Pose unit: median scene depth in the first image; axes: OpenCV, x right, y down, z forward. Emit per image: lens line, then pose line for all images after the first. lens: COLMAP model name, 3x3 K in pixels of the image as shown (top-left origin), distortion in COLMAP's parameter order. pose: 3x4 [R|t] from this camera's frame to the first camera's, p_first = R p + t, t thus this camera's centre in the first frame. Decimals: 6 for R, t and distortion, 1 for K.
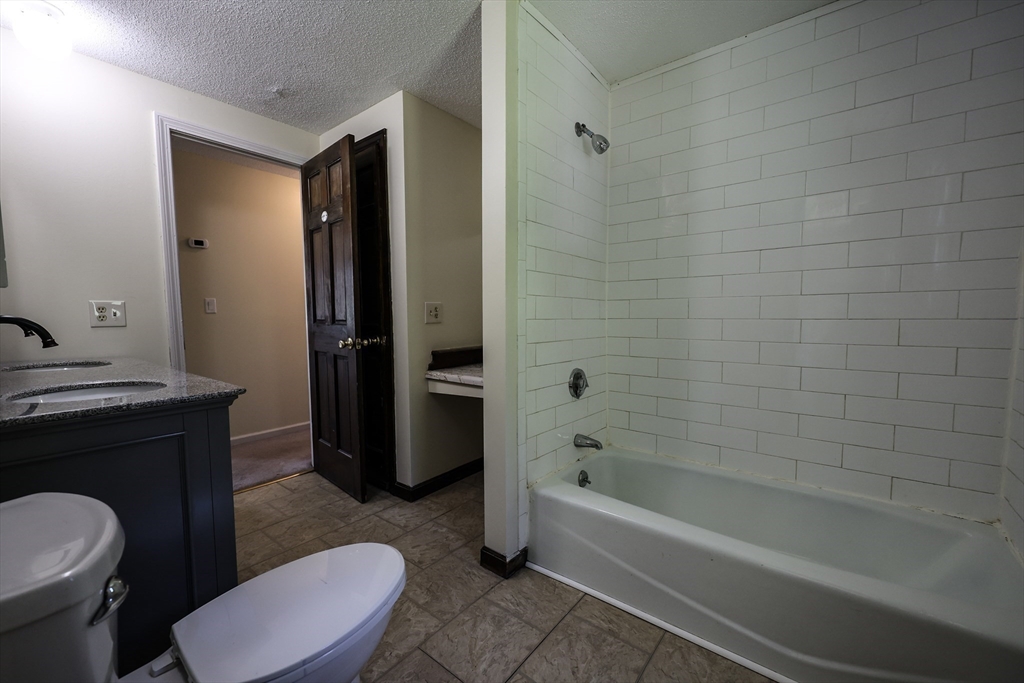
lens RADIAL K [[408.7, 0, 512.0], [0, 408.7, 341.5], [0, 0, 1]] dist [-0.001392, 0.000245]
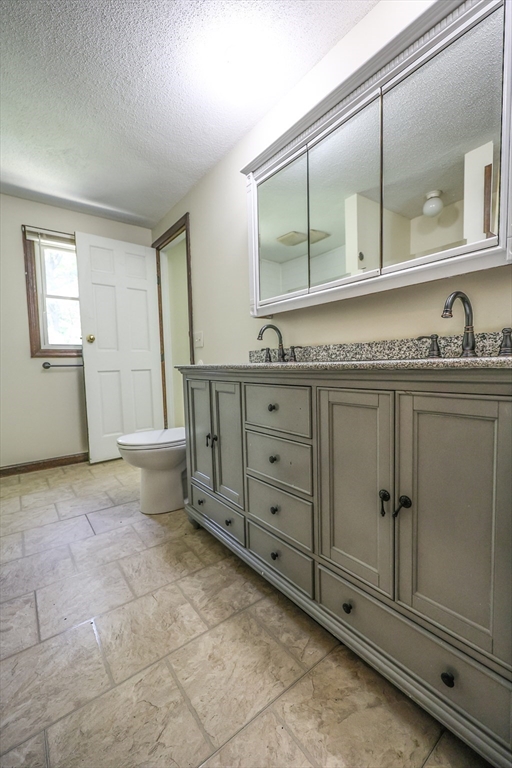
lens RADIAL K [[306.6, 0, 256.0], [0, 306.6, 384.0], [0, 0, 1]] dist [-0.001392, 0.000245]
pose [[-0.969500, 0.014121, 0.244685, -0.573897], [0.046817, 0.990626, 0.128326, 0.028731], [-0.240580, 0.135868, -0.961073, 1.611433]]
